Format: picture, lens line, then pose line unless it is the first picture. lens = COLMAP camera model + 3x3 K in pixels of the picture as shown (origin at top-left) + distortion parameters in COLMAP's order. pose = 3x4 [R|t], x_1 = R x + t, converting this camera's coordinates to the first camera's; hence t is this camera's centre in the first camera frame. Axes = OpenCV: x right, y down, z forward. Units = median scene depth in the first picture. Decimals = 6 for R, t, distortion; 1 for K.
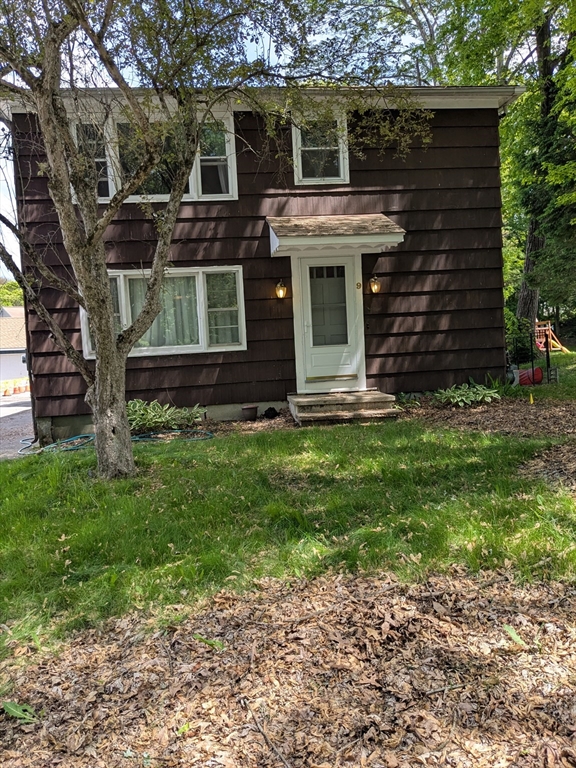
lens RADIAL K [[610.5, 0, 290.3], [0, 610.5, 398.8], [0, 0, 1]] dist [0.065517, -0.092862]
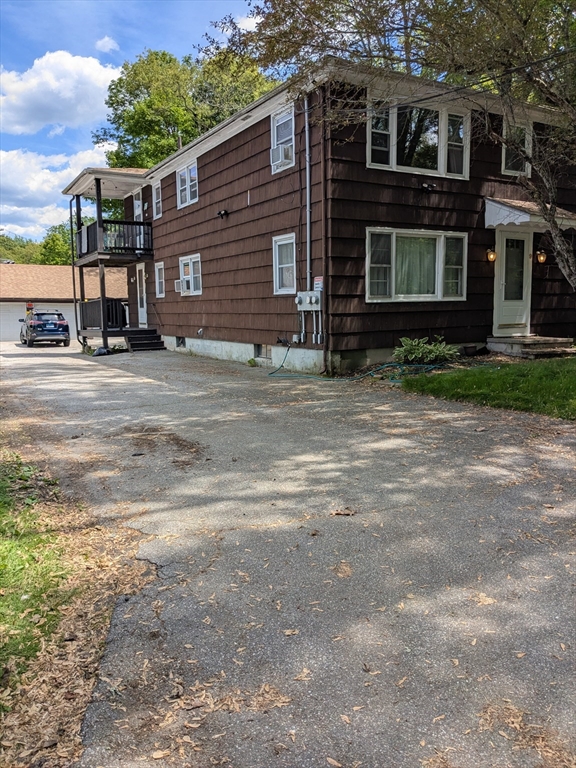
lens RADIAL K [[610.5, 0, 288.4], [0, 610.5, 388.2], [0, 0, 1]] dist [0.065517, -0.092862]
pose [[0.919412, -0.008189, 0.393210, -0.911449], [0.001814, 0.999861, 0.016582, 0.079345], [-0.393291, -0.014532, 0.919299, -0.021959]]
